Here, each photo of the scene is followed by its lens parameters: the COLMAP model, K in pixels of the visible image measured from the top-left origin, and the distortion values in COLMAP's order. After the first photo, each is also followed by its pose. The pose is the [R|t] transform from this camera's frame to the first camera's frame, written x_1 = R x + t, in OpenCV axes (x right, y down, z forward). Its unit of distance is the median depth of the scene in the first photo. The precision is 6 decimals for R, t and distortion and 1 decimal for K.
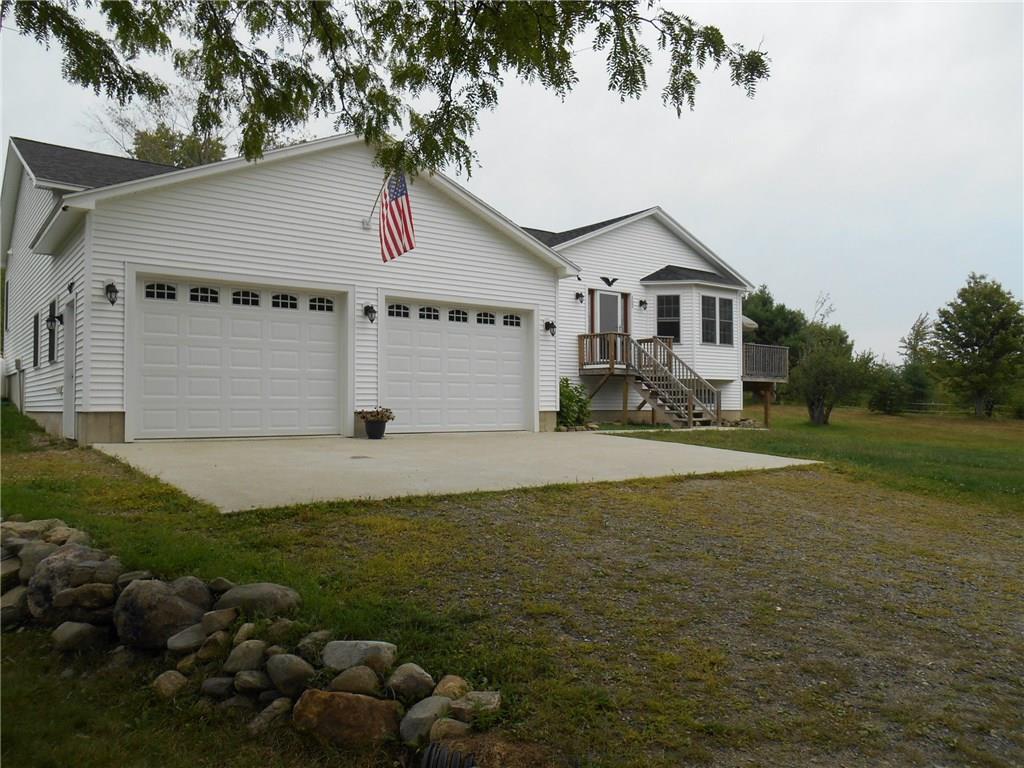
lens RADIAL K [[762.4, 0, 512.0], [0, 762.4, 384.0], [0, 0, 1]] dist [0.009145, 0.002722]
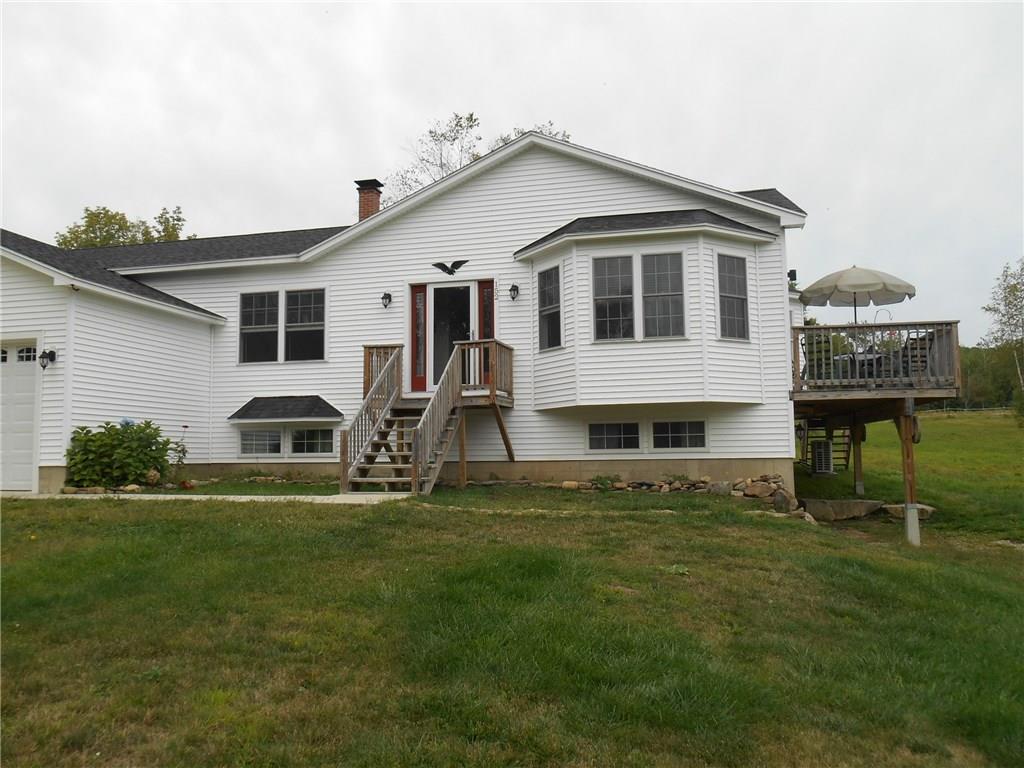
lens RADIAL K [[762.4, 0, 512.0], [0, 762.4, 384.0], [0, 0, 1]] dist [0.009145, 0.002722]
pose [[0.629730, -0.067455, -0.773880, 0.642723], [0.030643, 0.997604, -0.062021, 0.010133], [0.776210, 0.015343, 0.630288, 0.595664]]
